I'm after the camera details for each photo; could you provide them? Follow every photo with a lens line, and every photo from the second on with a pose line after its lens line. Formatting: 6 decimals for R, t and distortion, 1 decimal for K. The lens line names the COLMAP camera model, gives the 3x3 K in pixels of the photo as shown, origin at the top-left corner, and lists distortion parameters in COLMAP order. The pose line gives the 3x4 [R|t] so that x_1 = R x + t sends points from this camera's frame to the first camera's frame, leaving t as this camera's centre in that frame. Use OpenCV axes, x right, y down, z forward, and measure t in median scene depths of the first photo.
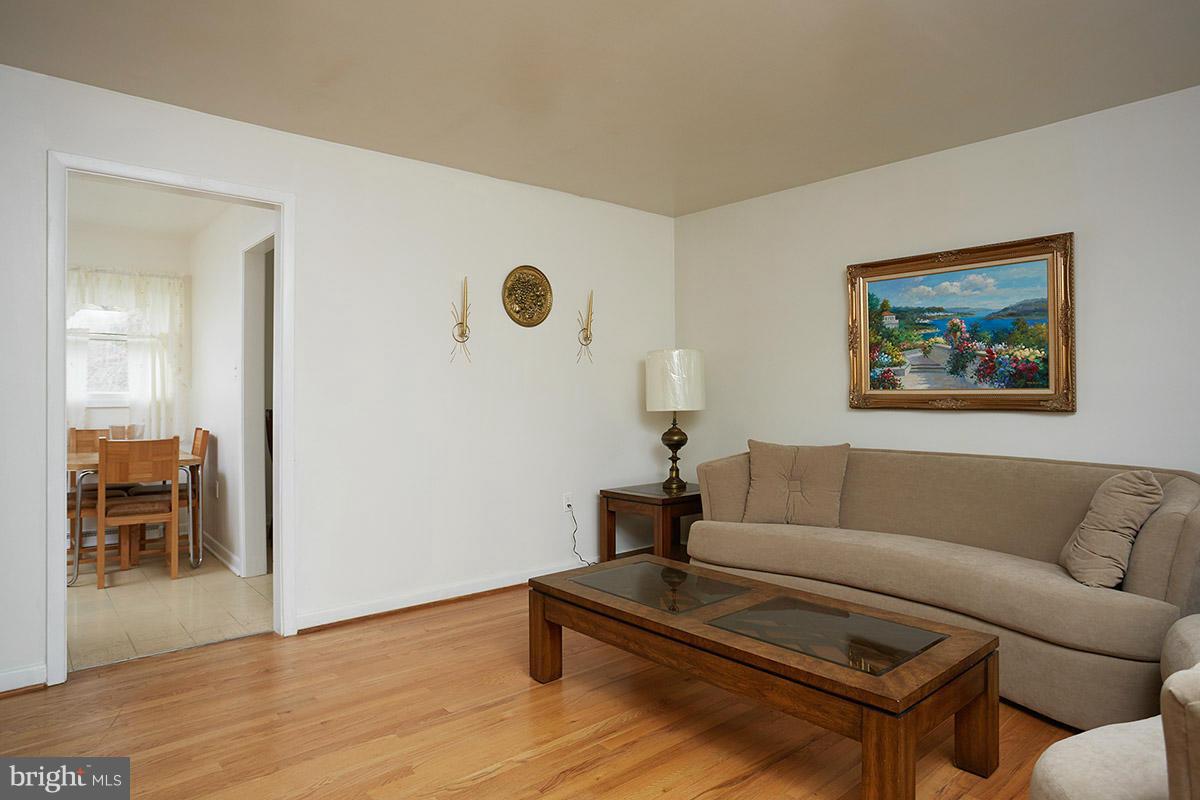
lens RADIAL K [[677.7, 0, 602.6], [0, 677.7, 387.9], [0, 0, 1]] dist [0.001209, -0.000715]
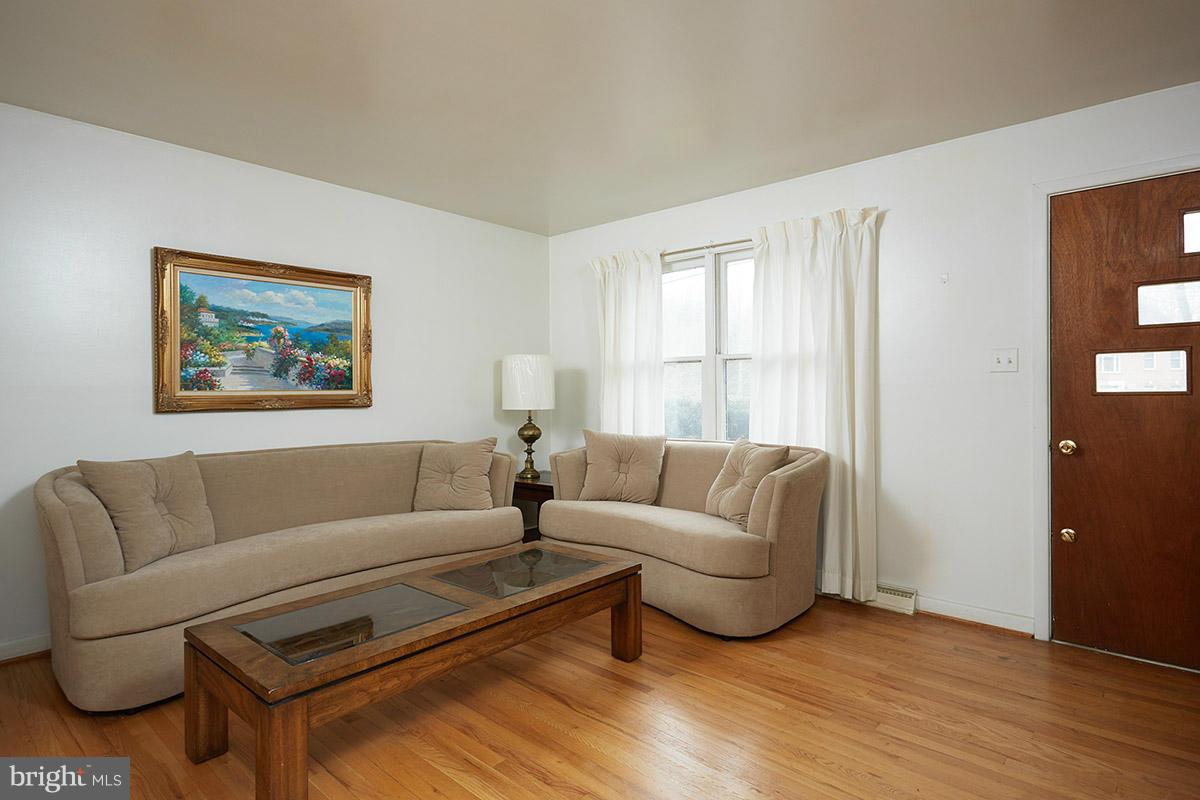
lens RADIAL K [[623.0, 0, 598.5], [0, 623.0, 407.8], [0, 0, 1]] dist [0.000867, 0.000105]
pose [[-0.094047, -0.025460, 0.995242, -0.556503], [-0.001036, 0.999675, 0.025475, 0.003991], [-0.995567, 0.001365, -0.094043, 0.594110]]
